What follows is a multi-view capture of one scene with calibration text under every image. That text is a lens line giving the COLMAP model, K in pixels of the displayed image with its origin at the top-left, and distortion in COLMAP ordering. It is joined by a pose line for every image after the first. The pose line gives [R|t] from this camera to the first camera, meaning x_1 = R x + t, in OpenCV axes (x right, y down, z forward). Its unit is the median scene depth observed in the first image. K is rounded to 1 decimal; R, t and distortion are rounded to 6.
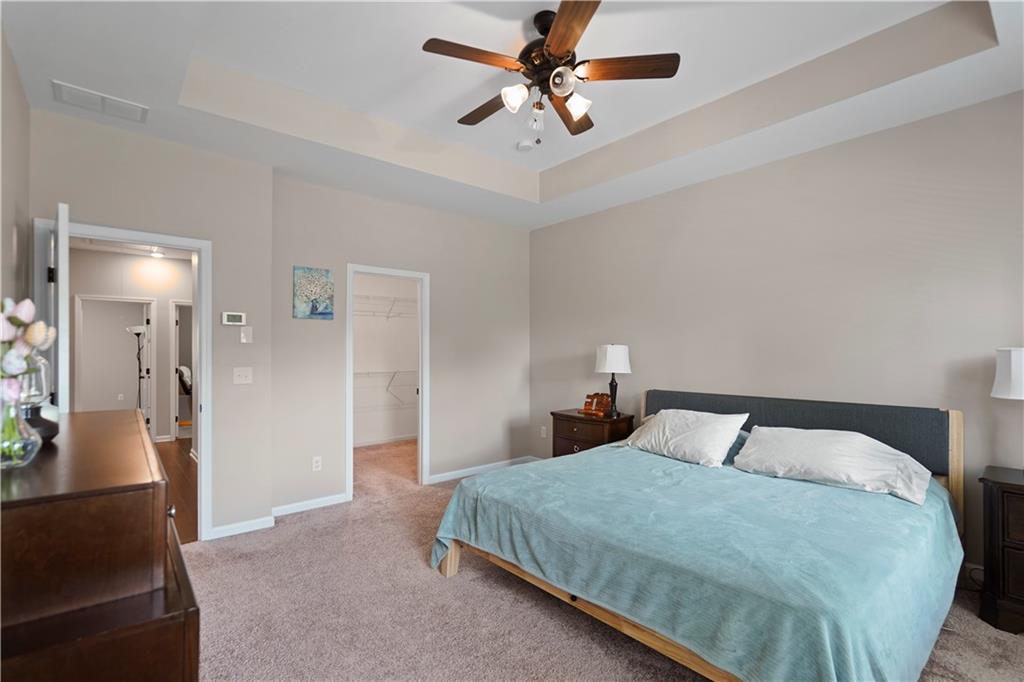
lens RADIAL K [[469.2, 0, 508.0], [0, 469.2, 358.7], [0, 0, 1]] dist [-0.003759, 0.001959]
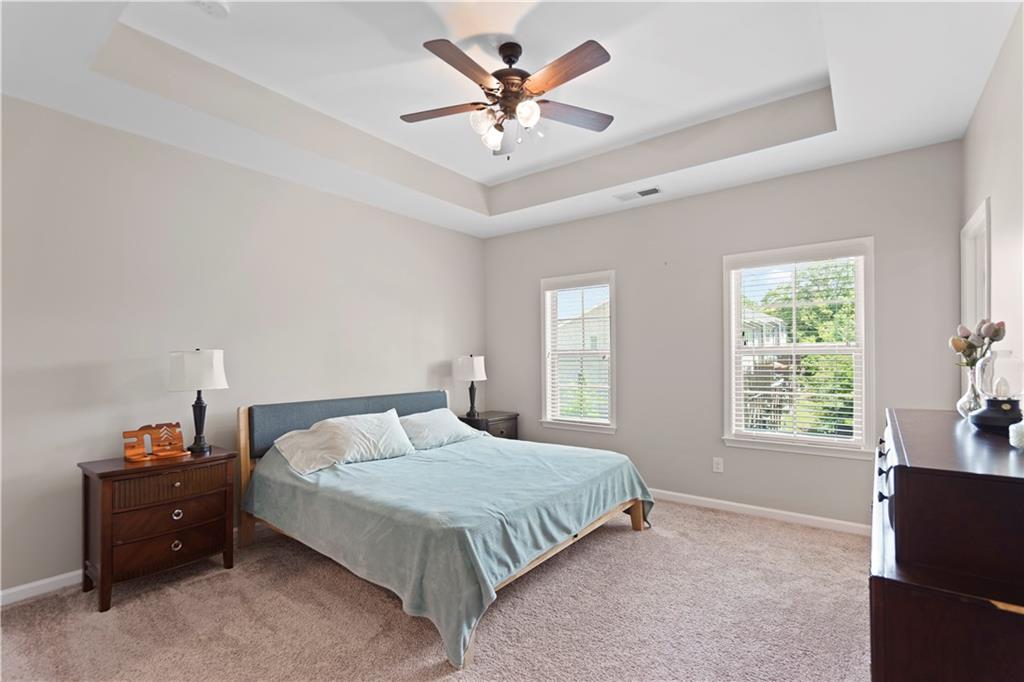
lens RADIAL K [[469.2, 0, 508.0], [0, 469.2, 358.7], [0, 0, 1]] dist [-0.003759, 0.001959]
pose [[-0.198154, -0.009177, 0.980128, -0.781190], [0.011926, 0.999860, 0.011772, -0.027472], [-0.980098, 0.014022, -0.198016, 0.955763]]
